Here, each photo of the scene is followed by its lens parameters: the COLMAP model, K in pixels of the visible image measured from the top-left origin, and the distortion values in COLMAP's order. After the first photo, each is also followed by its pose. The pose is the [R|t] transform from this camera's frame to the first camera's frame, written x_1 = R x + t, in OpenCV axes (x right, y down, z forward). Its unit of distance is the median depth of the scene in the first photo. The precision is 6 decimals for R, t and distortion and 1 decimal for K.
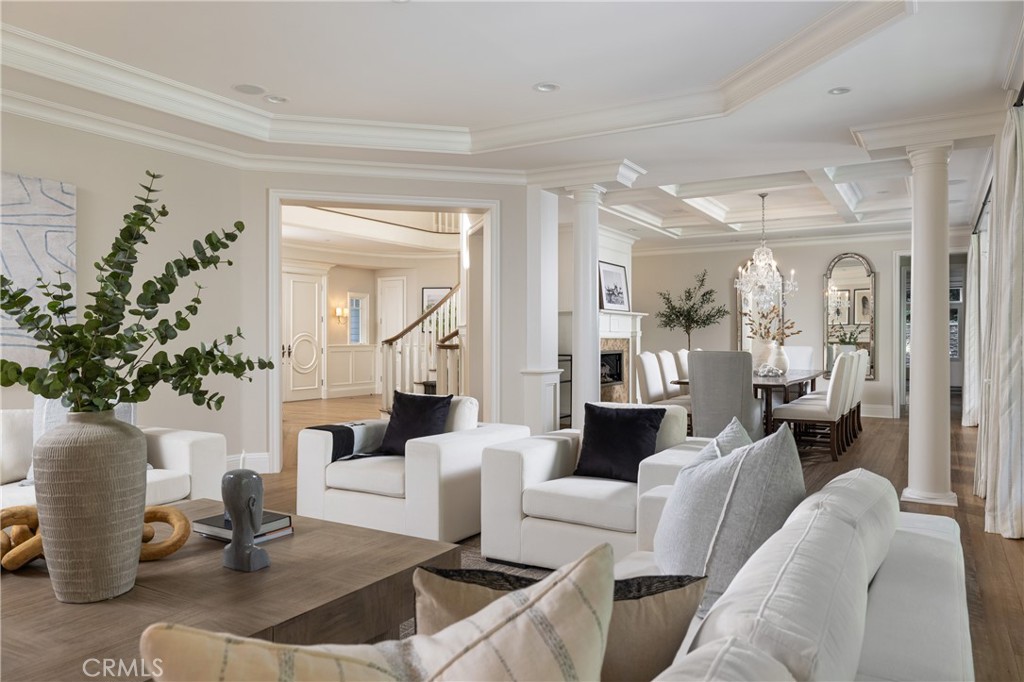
lens RADIAL K [[723.9, 0, 511.2], [0, 723.9, 339.1], [0, 0, 1]] dist [0.001223, -0.000982]
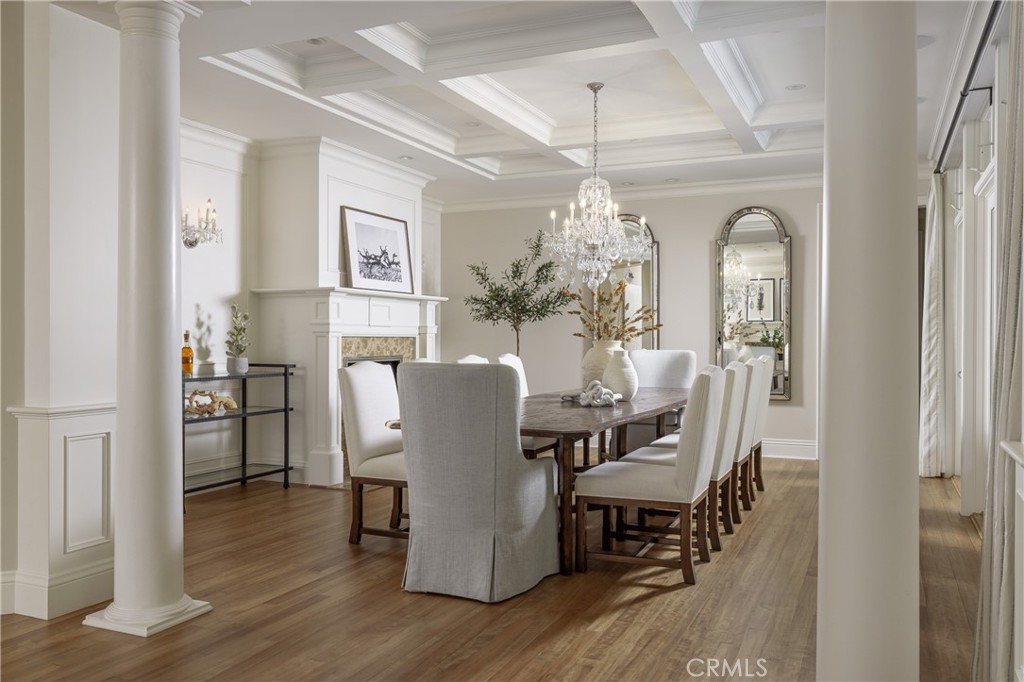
lens RADIAL K [[819.8, 0, 512.1], [0, 819.8, 343.4], [0, 0, 1]] dist [0.000766, 0.004329]
pose [[0.993956, 0.001837, 0.109760, 0.171781], [-0.002564, 0.999976, 0.006487, -0.000261], [-0.109745, -0.006729, 0.993937, 0.293722]]
